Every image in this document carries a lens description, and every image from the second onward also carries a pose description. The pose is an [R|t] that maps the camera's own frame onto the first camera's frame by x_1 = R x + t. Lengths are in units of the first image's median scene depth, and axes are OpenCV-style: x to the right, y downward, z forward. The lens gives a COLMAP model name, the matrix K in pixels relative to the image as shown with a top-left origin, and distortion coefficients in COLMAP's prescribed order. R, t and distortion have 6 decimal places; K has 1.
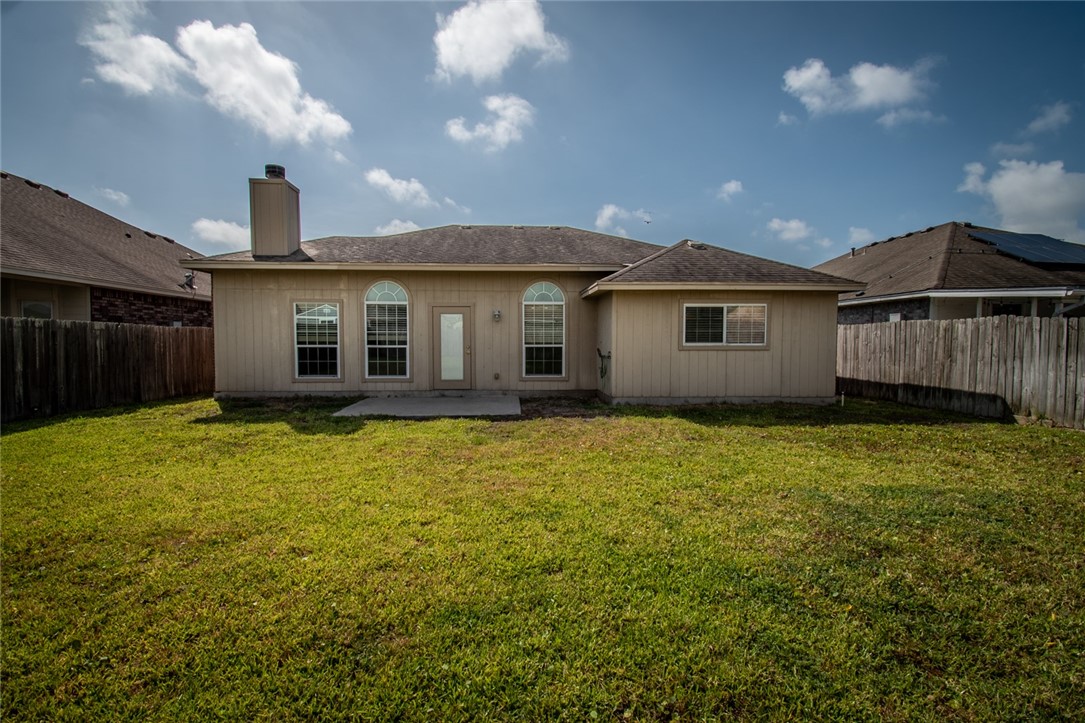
lens RADIAL K [[486.9, 0, 550.6], [0, 486.9, 348.7], [0, 0, 1]] dist [0.004099, -0.002651]
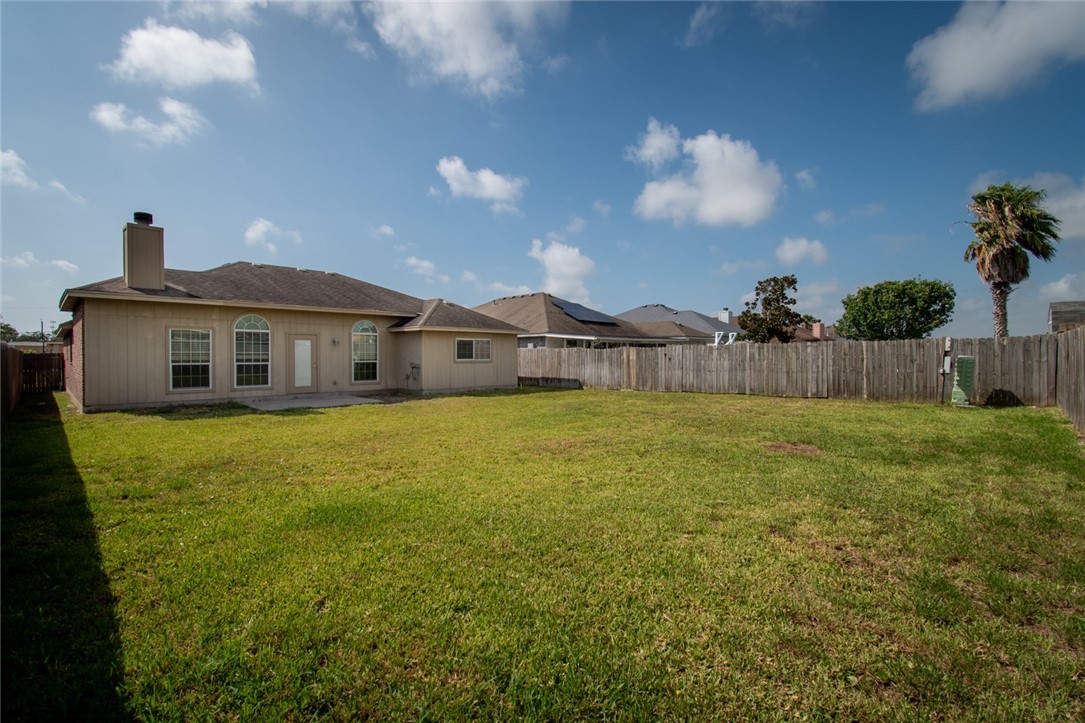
lens RADIAL K [[486.9, 0, 541.3], [0, 486.9, 360.3], [0, 0, 1]] dist [0.004099, -0.002651]
pose [[0.737543, -0.008434, 0.675248, -0.655342], [0.015792, 0.999864, -0.004760, 0.005427], [-0.675116, 0.014174, 0.737576, -0.526455]]
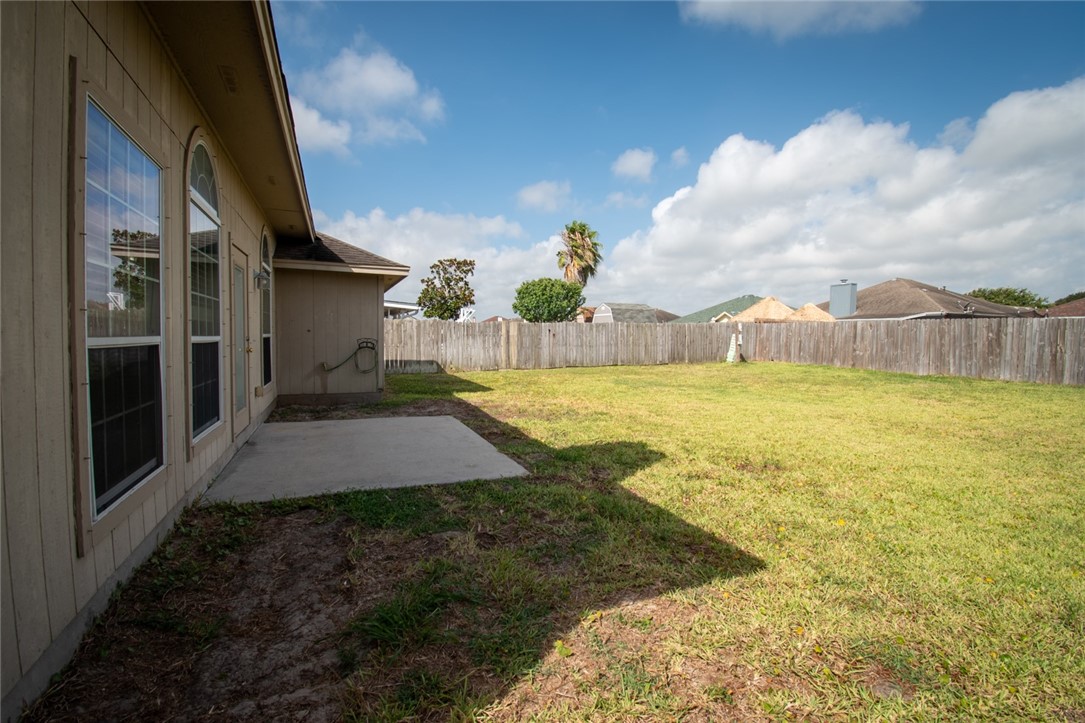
lens RADIAL K [[486.9, 0, 537.6], [0, 486.9, 356.0], [0, 0, 1]] dist [0.004099, -0.002651]
pose [[-0.328831, -0.040836, 0.943505, -0.729642], [0.011304, 0.998823, 0.047170, -0.006108], [-0.944321, 0.026177, -0.327983, 0.870535]]
